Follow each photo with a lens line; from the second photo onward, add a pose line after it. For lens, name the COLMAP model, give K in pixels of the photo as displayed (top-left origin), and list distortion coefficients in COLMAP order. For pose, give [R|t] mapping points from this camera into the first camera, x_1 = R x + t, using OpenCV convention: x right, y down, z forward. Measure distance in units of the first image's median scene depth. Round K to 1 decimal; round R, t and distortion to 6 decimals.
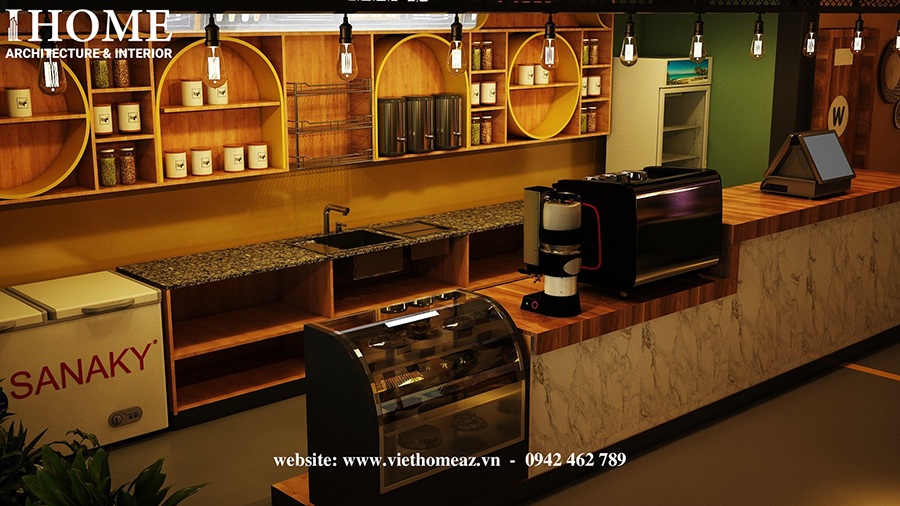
lens RADIAL K [[1050.1, 0, 450.0], [0, 1050.1, 253.0], [0, 0, 1]] dist [-0.006502, 0.000836]
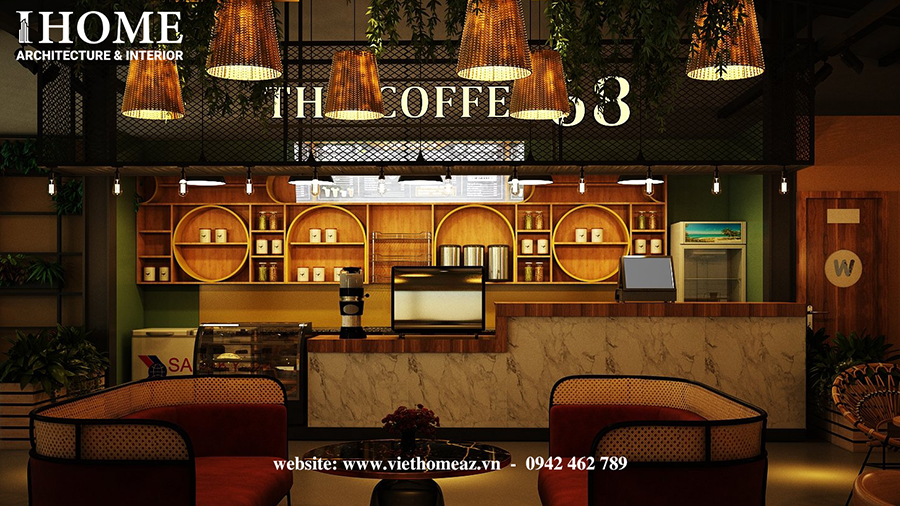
lens RADIAL K [[1050.1, 0, 450.0], [0, 1050.1, 253.0], [0, 0, 1]] dist [-0.006502, 0.000836]
pose [[0.726100, -0.020376, -0.687287, 1.158472], [-0.152617, 0.969852, -0.189989, 0.183550], [0.670438, 0.242843, 0.701100, -0.107752]]
